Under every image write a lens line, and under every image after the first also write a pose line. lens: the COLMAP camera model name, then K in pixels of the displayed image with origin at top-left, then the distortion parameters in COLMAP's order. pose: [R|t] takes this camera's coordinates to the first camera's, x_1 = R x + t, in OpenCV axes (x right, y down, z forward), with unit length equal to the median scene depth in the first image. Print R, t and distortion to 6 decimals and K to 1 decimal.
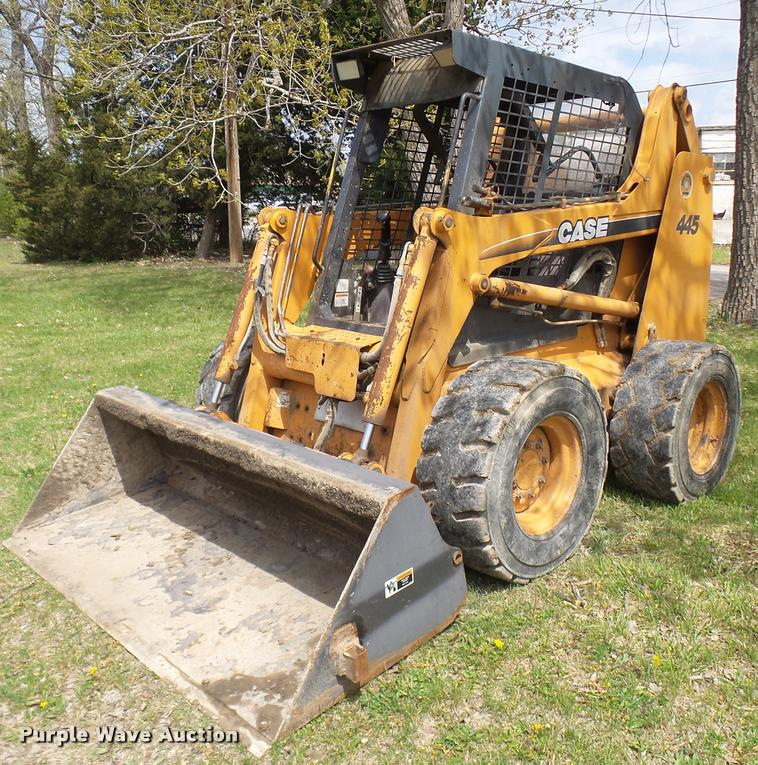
lens RADIAL K [[779.3, 0, 396.4], [0, 779.3, 370.7], [0, 0, 1]] dist [0.011340, -0.008415]
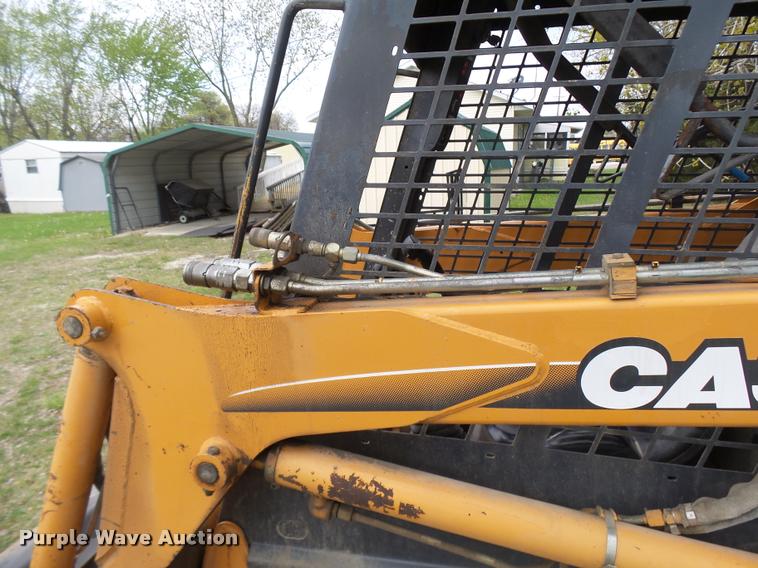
lens RADIAL K [[518.8, 0, 383.6], [0, 518.8, 287.0], [0, 0, 1]] dist [0.000589, -0.001870]
pose [[0.532746, 0.174481, -0.828093, 0.350256], [-0.136234, 0.983435, 0.119567, -0.238130], [0.835237, 0.049115, 0.547692, 0.864369]]
